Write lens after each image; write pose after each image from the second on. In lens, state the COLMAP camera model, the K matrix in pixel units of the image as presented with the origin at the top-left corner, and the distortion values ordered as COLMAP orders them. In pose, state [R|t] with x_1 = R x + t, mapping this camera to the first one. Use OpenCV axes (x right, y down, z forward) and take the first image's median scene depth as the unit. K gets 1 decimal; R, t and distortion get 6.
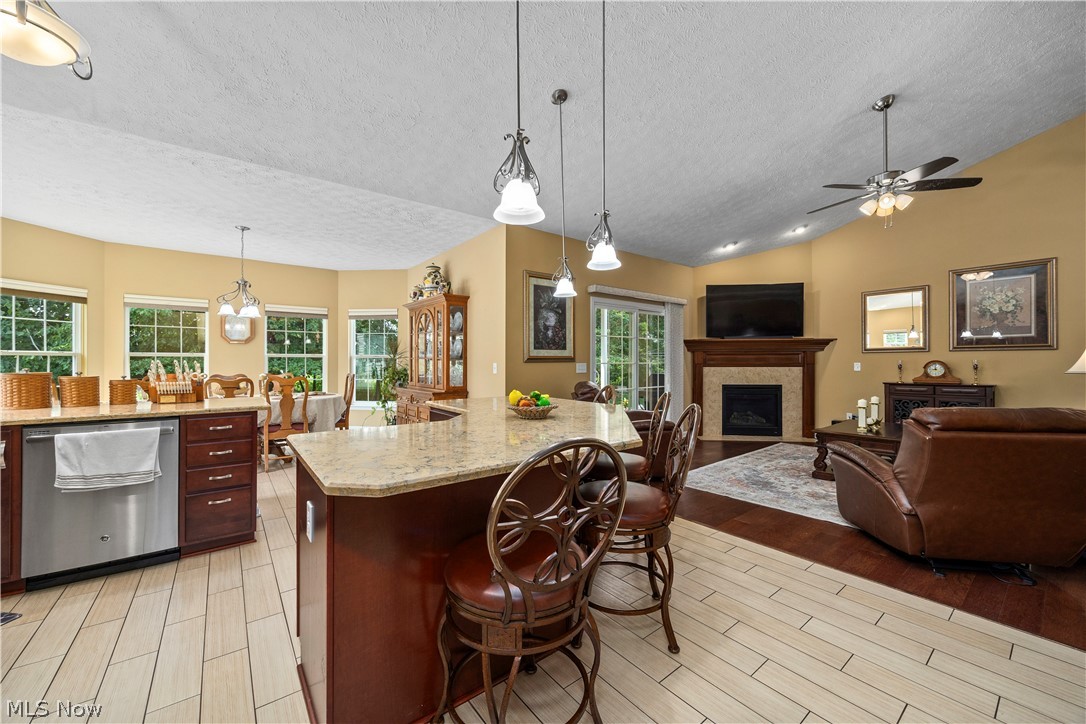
lens RADIAL K [[436.4, 0, 544.8], [0, 436.4, 359.8], [0, 0, 1]] dist [0.002863, -0.000907]
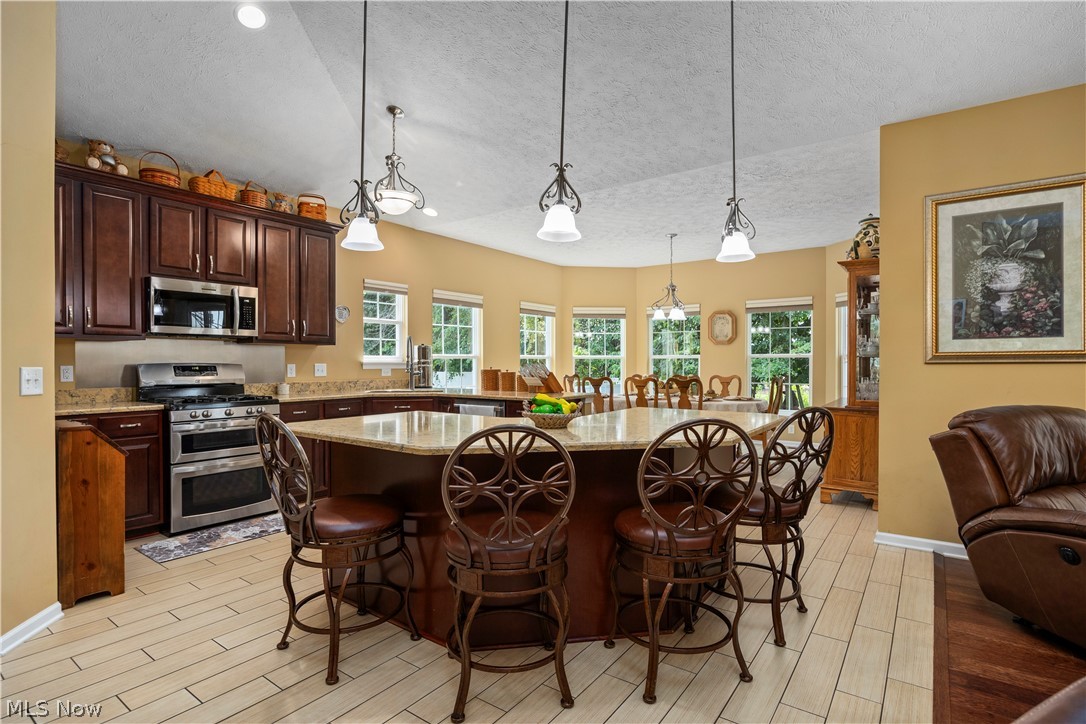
lens RADIAL K [[552.6, 0, 542.1], [0, 552.6, 364.5], [0, 0, 1]] dist [-0.006672, -0.001148]
pose [[0.256934, 0.002689, -0.966425, 0.483323], [0.004858, 0.999980, 0.004074, 0.002163], [0.966417, -0.005742, 0.256916, 0.334762]]
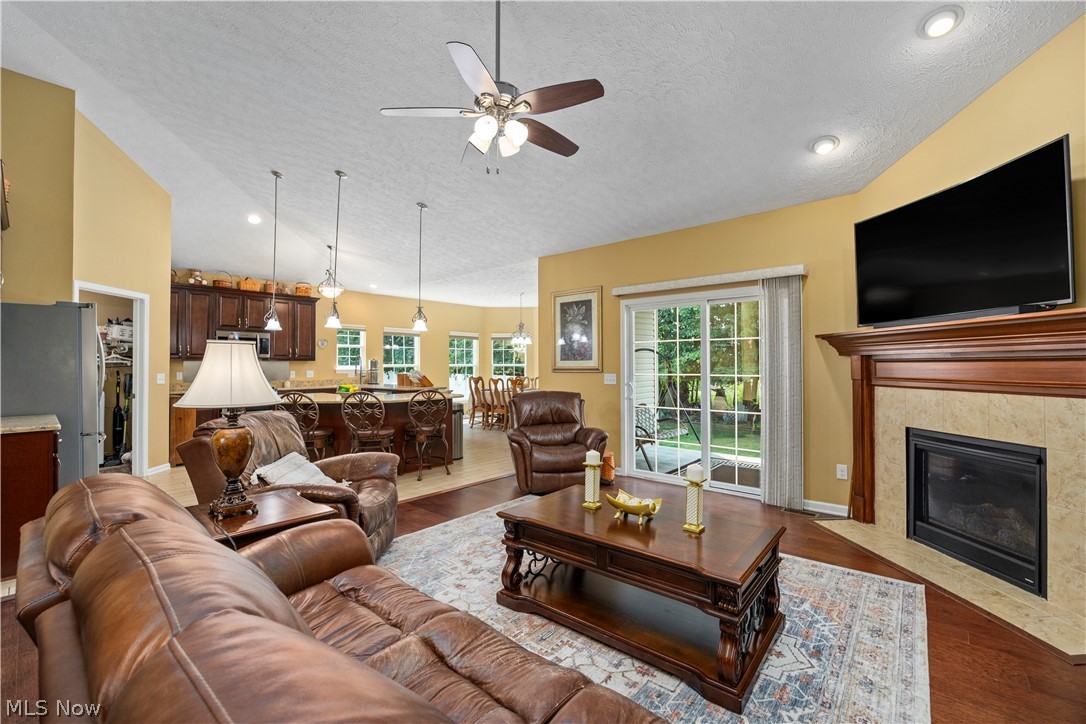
lens RADIAL K [[470.9, 0, 544.5], [0, 470.9, 361.6], [0, 0, 1]] dist [-0.011657, -0.000054]
pose [[0.156771, -0.007550, -0.987606, 1.135400], [0.004050, 0.999967, -0.007001, -0.013065], [0.987627, -0.002903, 0.156797, 0.751083]]
